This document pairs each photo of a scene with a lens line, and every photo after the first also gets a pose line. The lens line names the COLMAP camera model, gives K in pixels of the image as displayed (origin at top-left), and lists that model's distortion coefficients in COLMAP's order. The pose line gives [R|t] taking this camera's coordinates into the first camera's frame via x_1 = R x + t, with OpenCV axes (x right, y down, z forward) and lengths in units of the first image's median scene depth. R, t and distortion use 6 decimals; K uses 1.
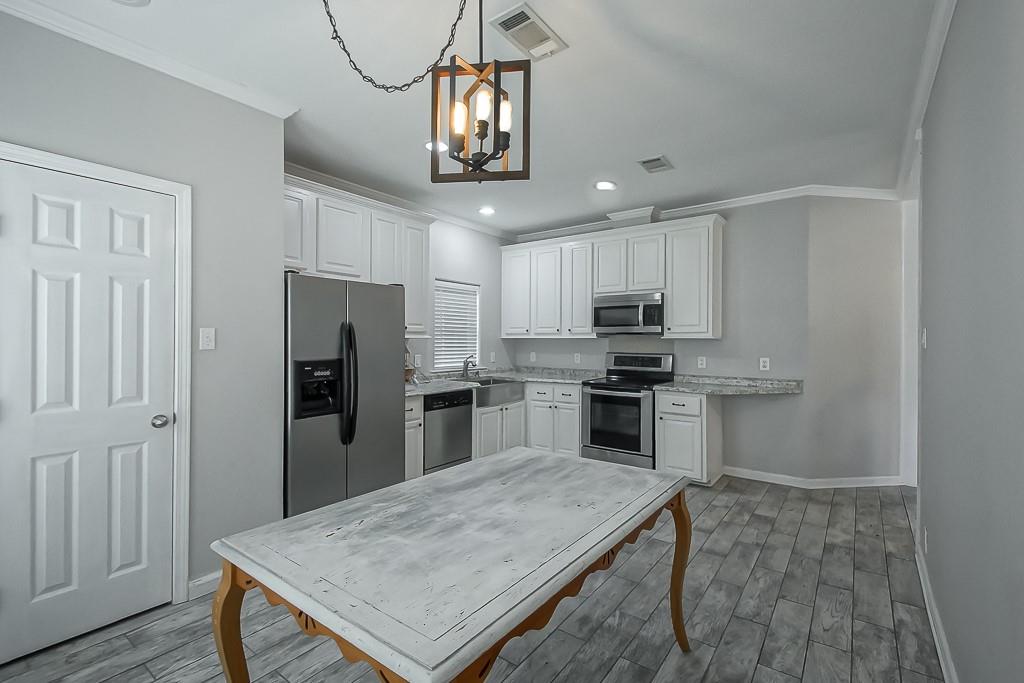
lens RADIAL K [[461.4, 0, 523.0], [0, 461.4, 338.9], [0, 0, 1]] dist [0.001171, 0.000176]
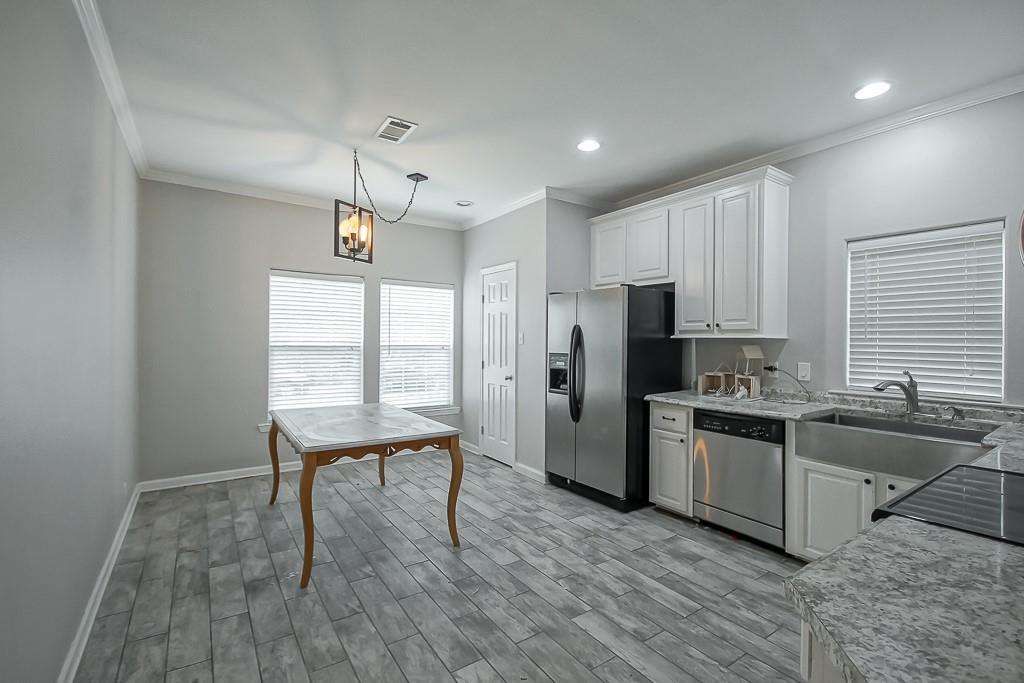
lens RADIAL K [[460.1, 0, 506.9], [0, 460.1, 339.6], [0, 0, 1]] dist [0.025676, -0.016654]
pose [[-0.349179, 0.003044, -0.937051, 0.570150], [-0.002141, 0.999990, 0.004047, -0.001037], [0.937054, 0.003420, -0.349169, 0.833669]]
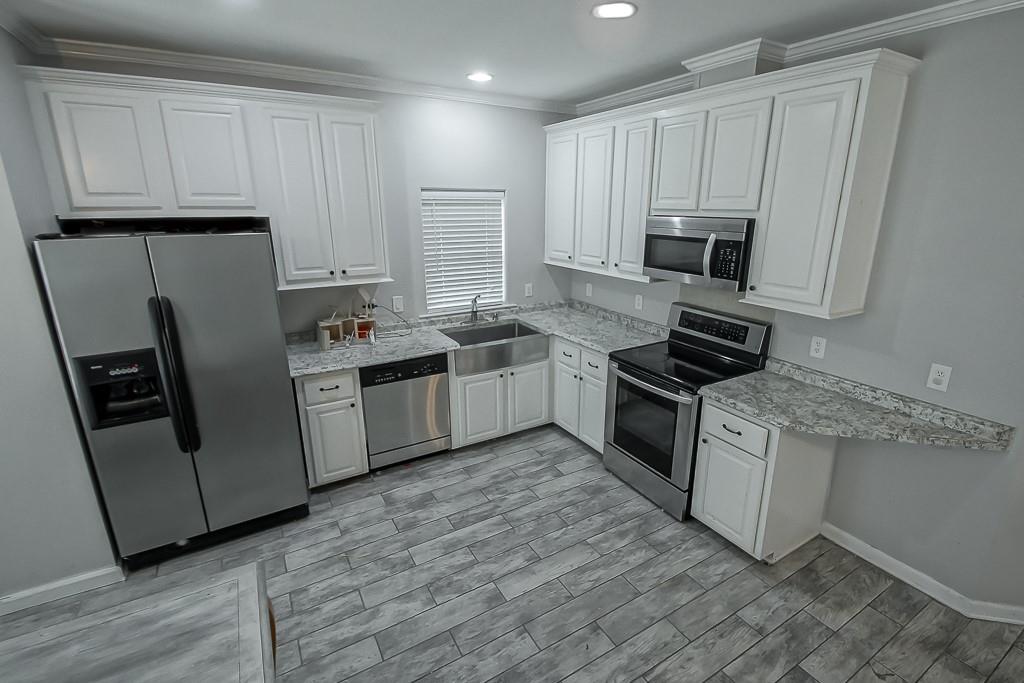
lens RADIAL K [[478.6, 0, 536.3], [0, 478.6, 346.0], [0, 0, 1]] dist [-0.011182, -0.000298]
pose [[0.925475, 0.111791, -0.361937, 0.283132], [-0.002589, 0.957307, 0.289062, -0.116912], [0.378799, -0.266583, 0.886253, 0.365585]]
